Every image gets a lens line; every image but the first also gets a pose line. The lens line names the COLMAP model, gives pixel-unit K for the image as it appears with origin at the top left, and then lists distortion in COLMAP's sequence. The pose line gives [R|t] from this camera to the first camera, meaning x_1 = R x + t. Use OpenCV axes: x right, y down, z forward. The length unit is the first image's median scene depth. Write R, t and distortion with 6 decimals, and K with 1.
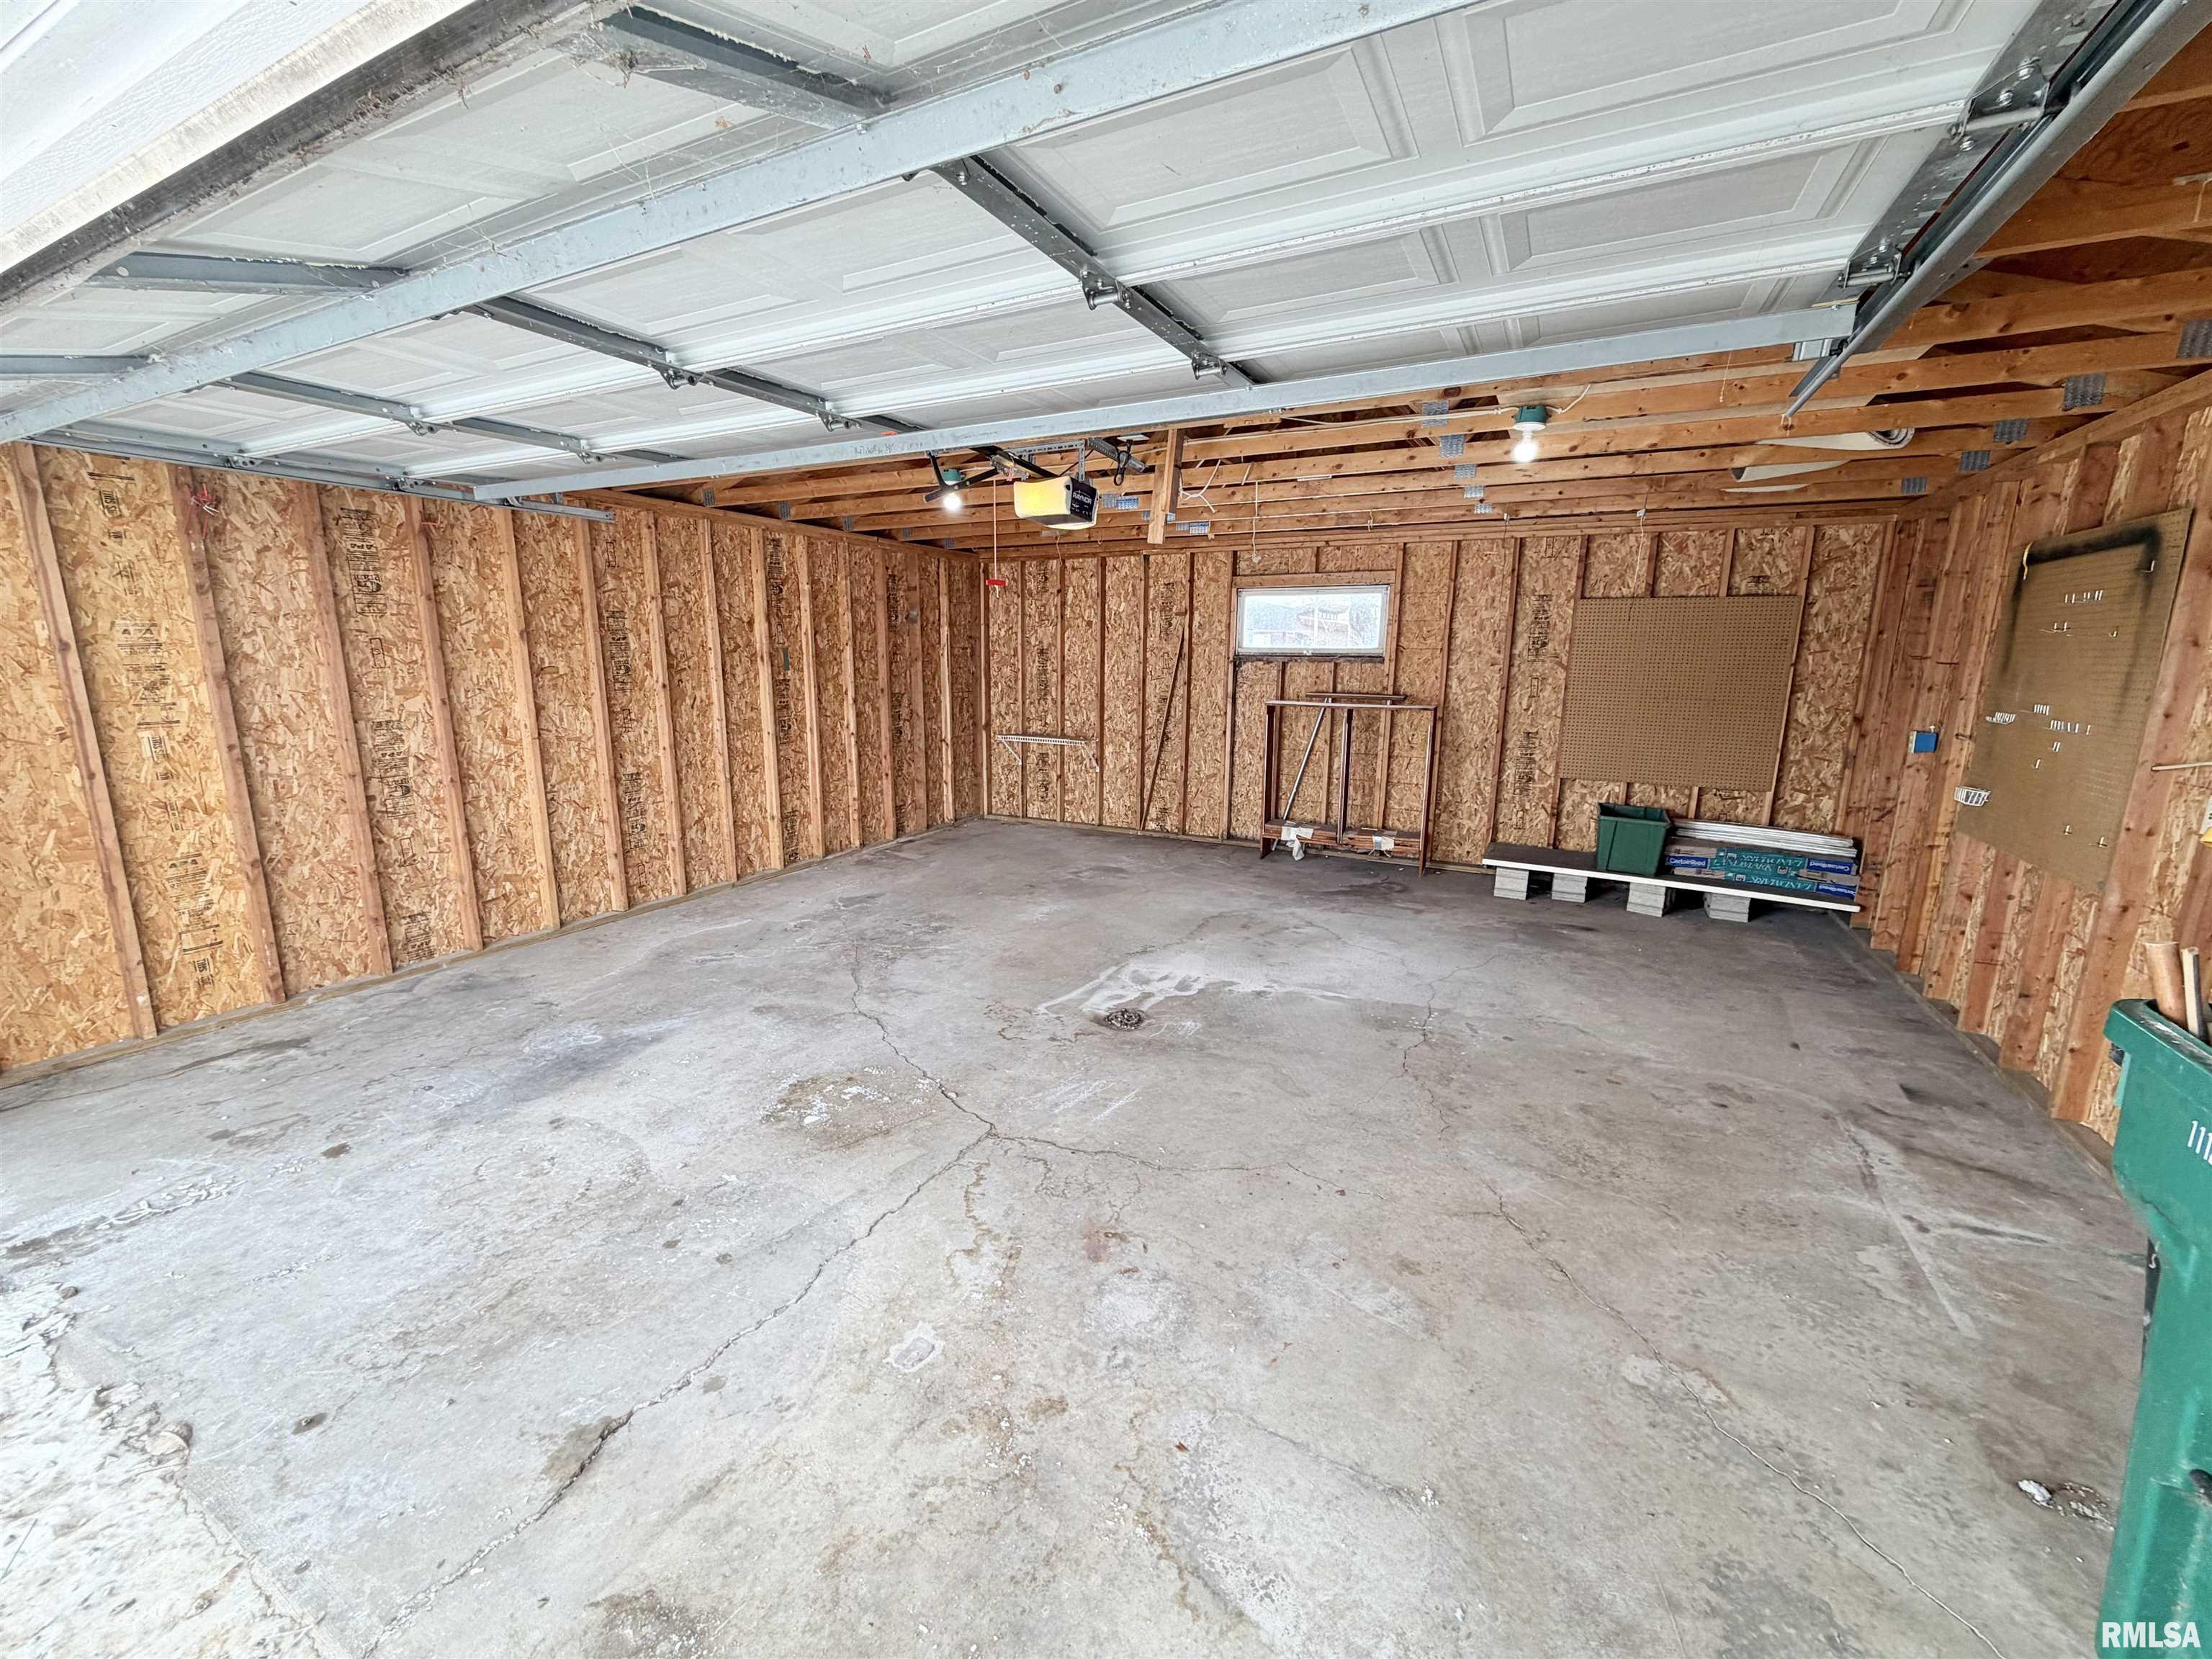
lens RADIAL K [[878.5, 0, 1103.3], [0, 878.5, 824.6], [0, 0, 1]] dist [-0.000771, -0.000118]
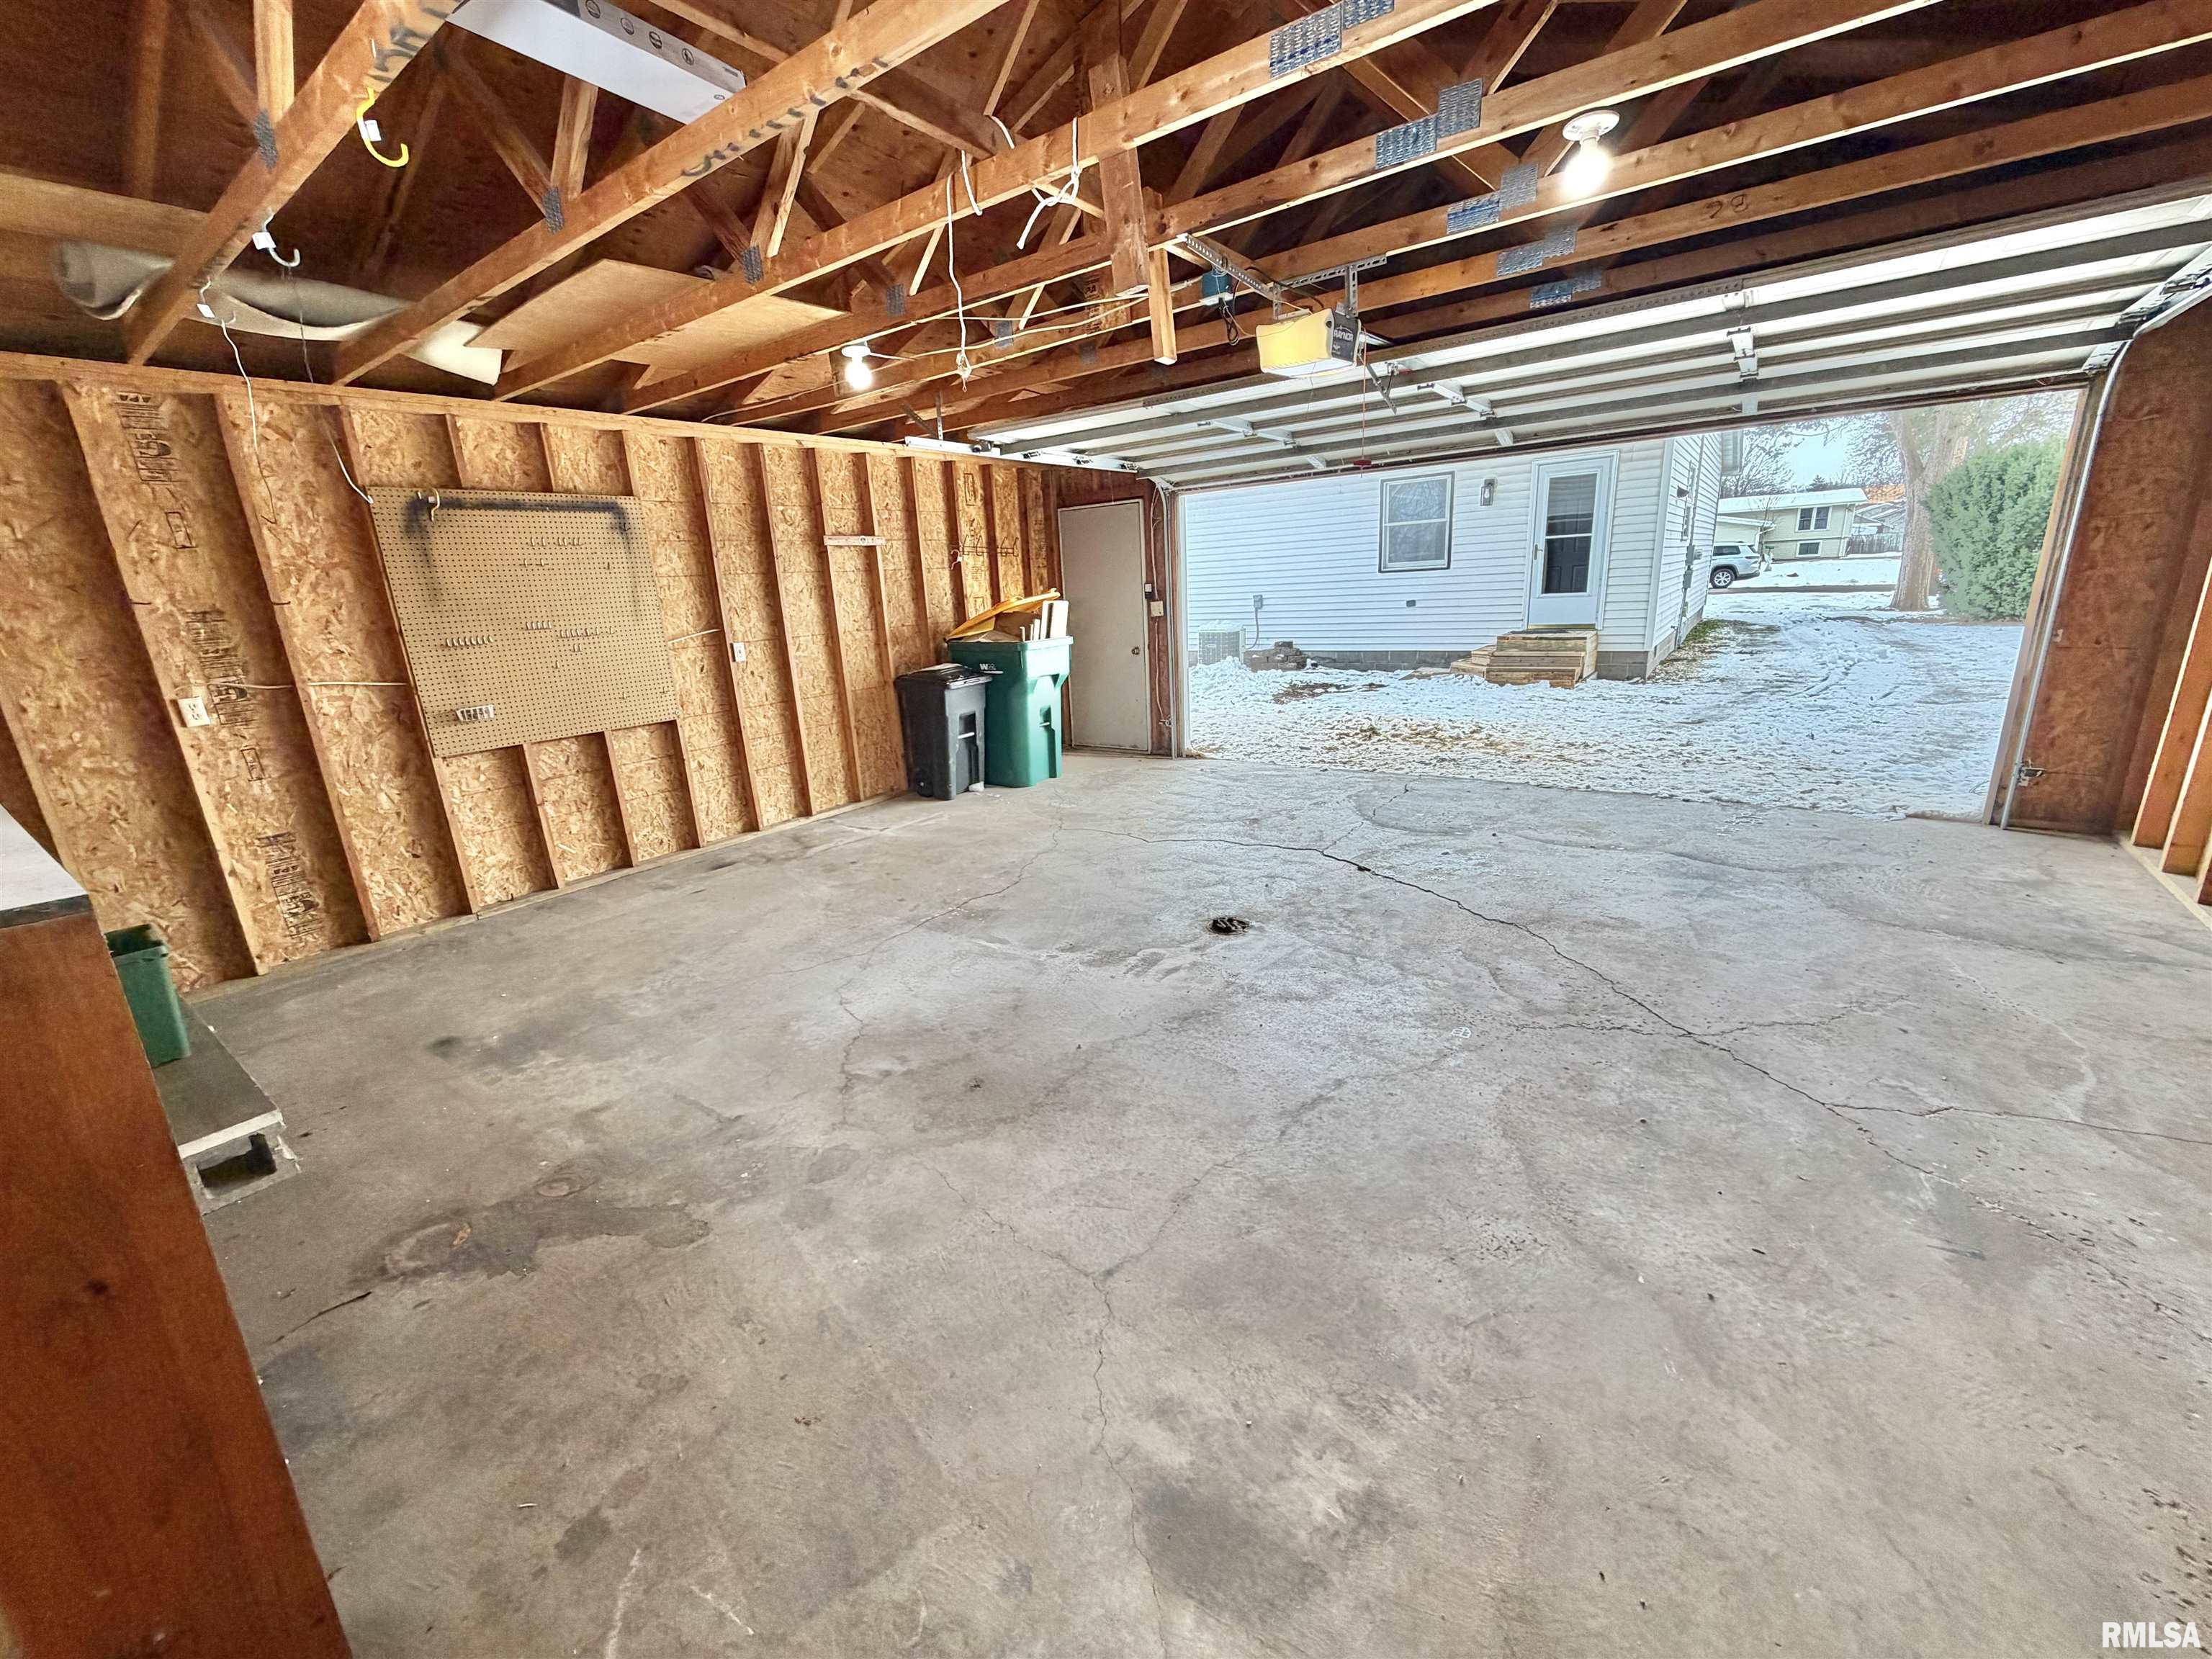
lens RADIAL K [[878.5, 0, 1103.3], [0, 878.5, 824.6], [0, 0, 1]] dist [-0.000771, -0.000118]
pose [[-0.985829, 0.001688, 0.167742, -0.002532], [0.078235, 0.889168, 0.450843, -0.312743], [-0.148390, 0.457577, -0.876700, 1.712783]]
